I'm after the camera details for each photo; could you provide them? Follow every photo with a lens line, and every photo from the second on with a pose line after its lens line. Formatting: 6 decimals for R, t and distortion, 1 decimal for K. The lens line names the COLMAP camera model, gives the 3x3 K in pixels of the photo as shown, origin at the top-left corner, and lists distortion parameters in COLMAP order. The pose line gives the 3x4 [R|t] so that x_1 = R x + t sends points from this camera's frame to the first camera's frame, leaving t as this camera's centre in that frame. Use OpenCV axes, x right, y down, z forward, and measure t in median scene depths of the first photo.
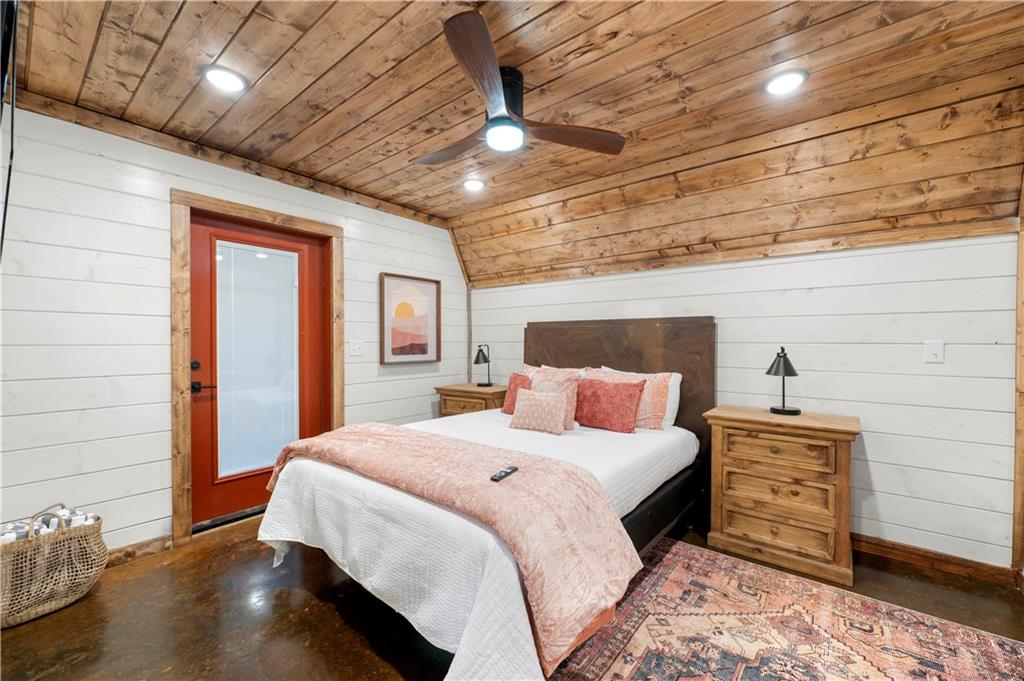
lens RADIAL K [[411.3, 0, 519.8], [0, 411.3, 345.5], [0, 0, 1]] dist [-0.009512, -0.000690]
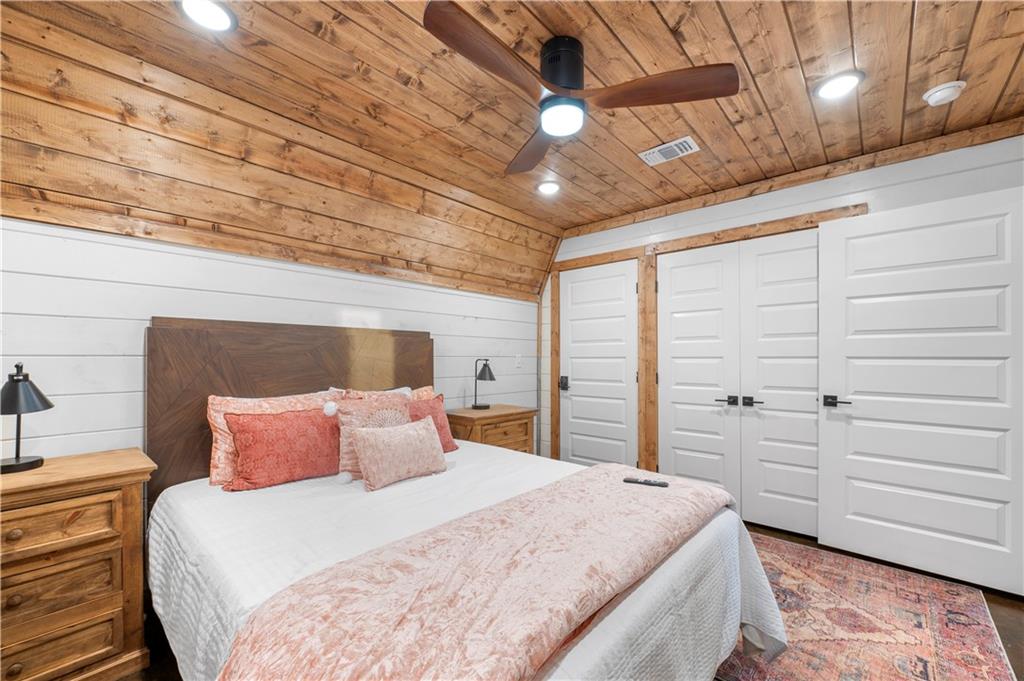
lens RADIAL K [[411.3, 0, 500.8], [0, 411.3, 353.0], [0, 0, 1]] dist [-0.009512, -0.000690]
pose [[0.069051, 0.008183, 0.997580, -0.586554], [0.010117, 0.999909, -0.008902, -0.003767], [-0.997562, 0.010707, 0.068962, 0.702253]]
